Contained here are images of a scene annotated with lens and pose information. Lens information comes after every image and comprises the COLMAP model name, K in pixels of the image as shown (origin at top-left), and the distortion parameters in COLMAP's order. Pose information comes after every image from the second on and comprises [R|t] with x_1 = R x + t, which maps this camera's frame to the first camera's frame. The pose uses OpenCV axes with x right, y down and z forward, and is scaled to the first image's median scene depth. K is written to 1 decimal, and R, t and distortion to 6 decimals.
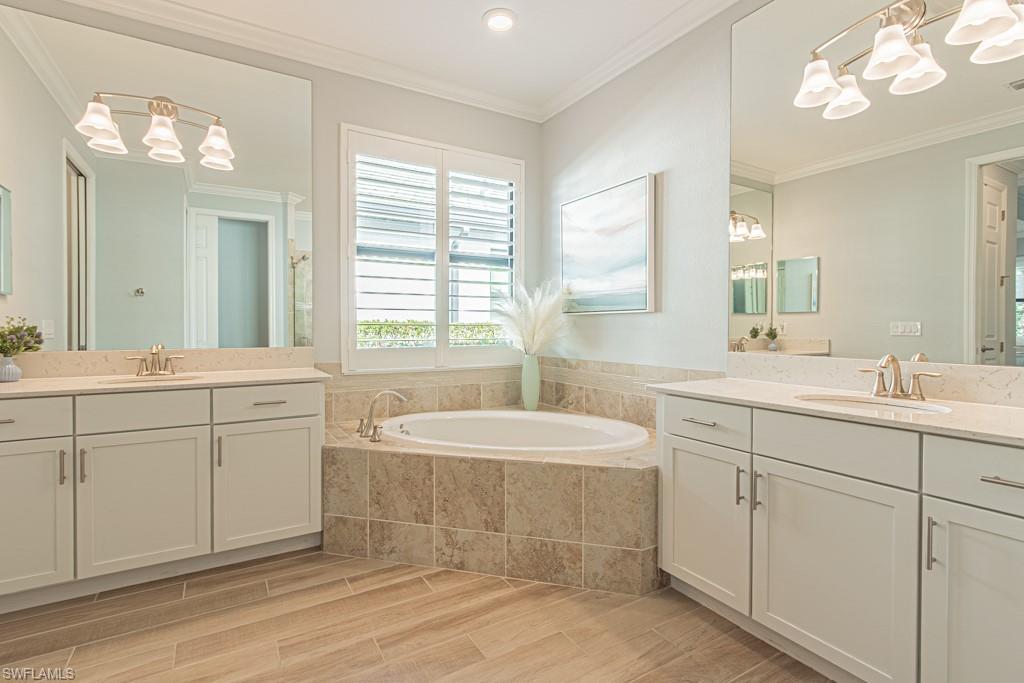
lens RADIAL K [[478.4, 0, 515.7], [0, 478.4, 334.6], [0, 0, 1]] dist [0.007730, 0.000251]
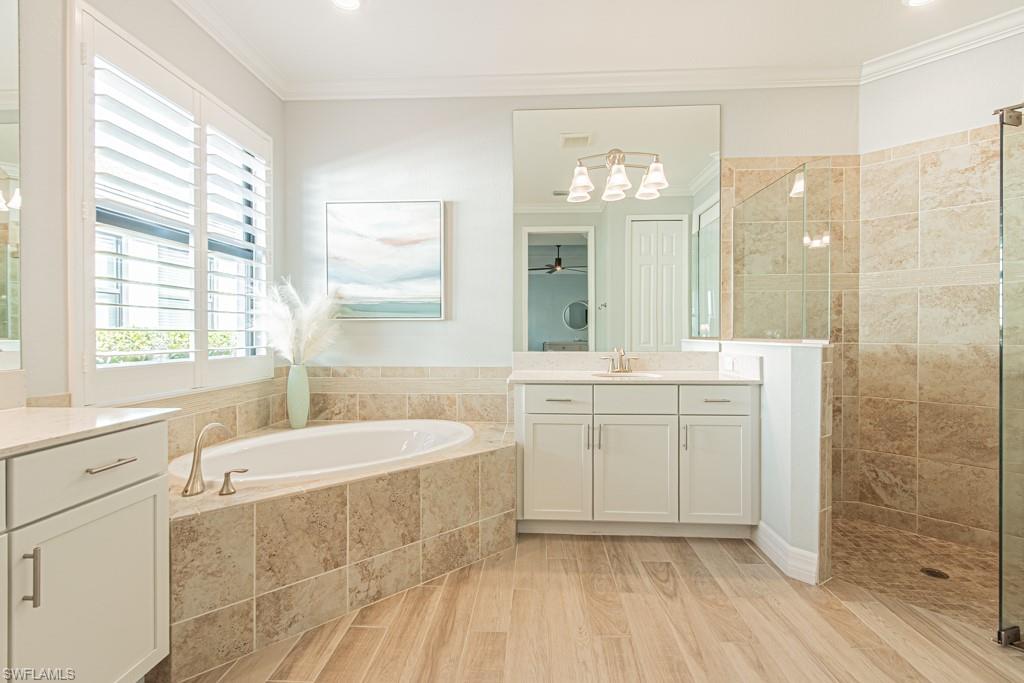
lens RADIAL K [[478.4, 0, 515.7], [0, 478.4, 334.6], [0, 0, 1]] dist [0.007730, 0.000251]
pose [[0.548998, -0.004316, 0.835813, -0.700794], [0.013444, 0.999903, -0.003667, -0.006186], [-0.835716, 0.013249, 0.549003, 0.263035]]
